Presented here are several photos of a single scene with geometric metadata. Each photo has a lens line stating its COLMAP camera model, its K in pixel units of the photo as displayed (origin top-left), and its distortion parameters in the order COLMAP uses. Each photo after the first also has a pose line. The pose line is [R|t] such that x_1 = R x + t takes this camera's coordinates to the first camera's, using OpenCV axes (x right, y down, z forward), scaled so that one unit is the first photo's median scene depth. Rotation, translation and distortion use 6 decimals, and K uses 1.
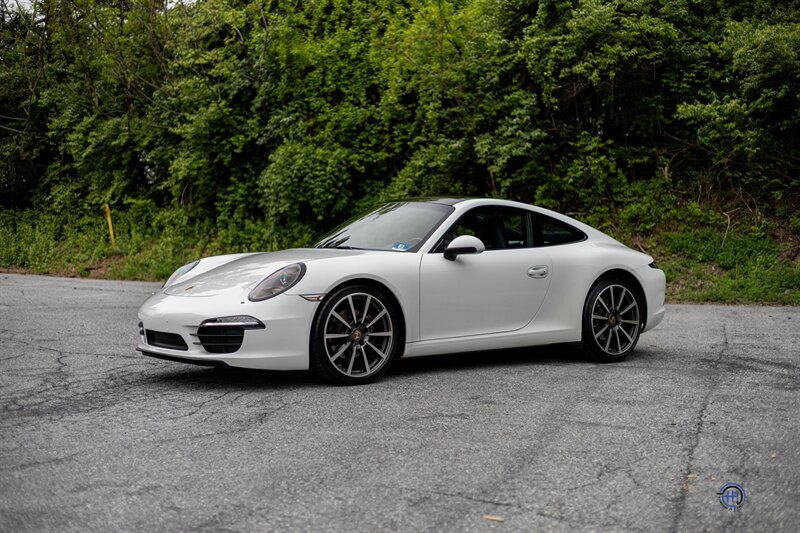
lens RADIAL K [[1100.9, 0, 405.3], [0, 1100.9, 265.2], [0, 0, 1]] dist [0.011557, -0.028380]
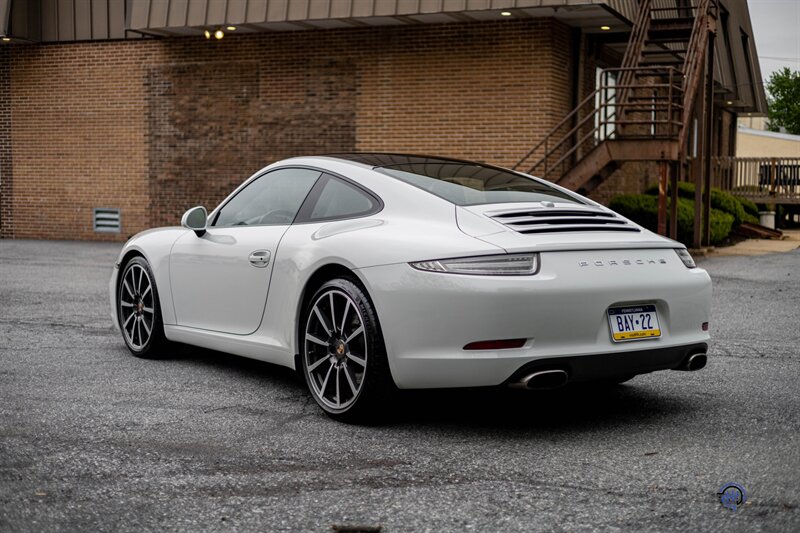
lens RADIAL K [[1100.9, 0, 405.3], [0, 1100.9, 265.2], [0, 0, 1]] dist [0.011557, -0.028380]
pose [[-0.042231, 0.053497, -0.997675, 0.342476], [-0.027445, 0.998127, 0.054683, -0.012882], [0.998731, 0.029690, -0.040684, 0.466781]]
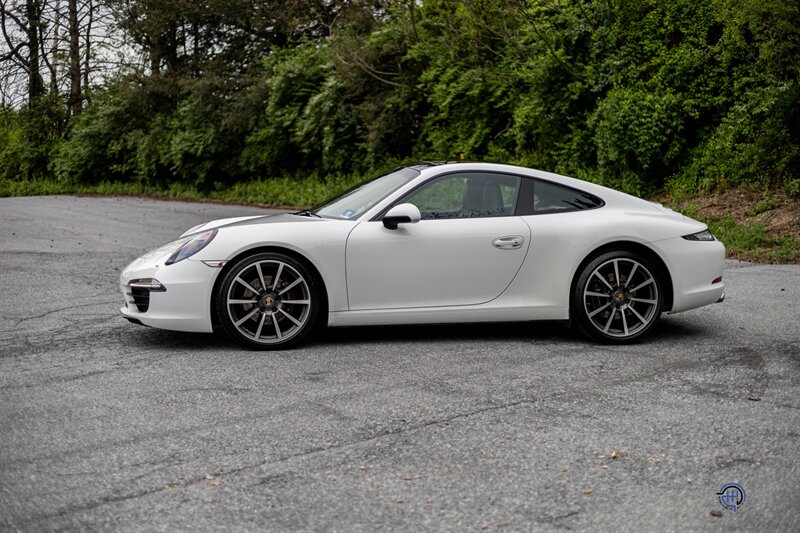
lens RADIAL K [[1100.9, 0, 405.3], [0, 1100.9, 265.2], [0, 0, 1]] dist [0.011557, -0.028380]
pose [[0.895763, 0.040074, -0.442723, 0.188904], [-0.016269, 0.998217, 0.057438, -0.011148], [0.444235, -0.044248, 0.894817, 0.054037]]
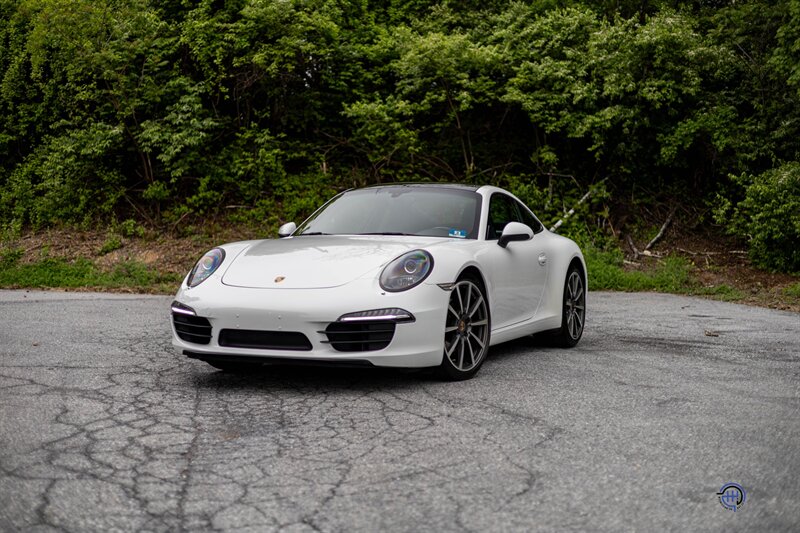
lens RADIAL K [[1100.9, 0, 405.3], [0, 1100.9, 265.2], [0, 0, 1]] dist [0.011557, -0.028380]
pose [[0.878020, -0.008904, 0.478542, -0.195873], [0.007979, 0.999960, 0.003967, 0.002718], [-0.478558, 0.000336, 0.878056, 0.073104]]
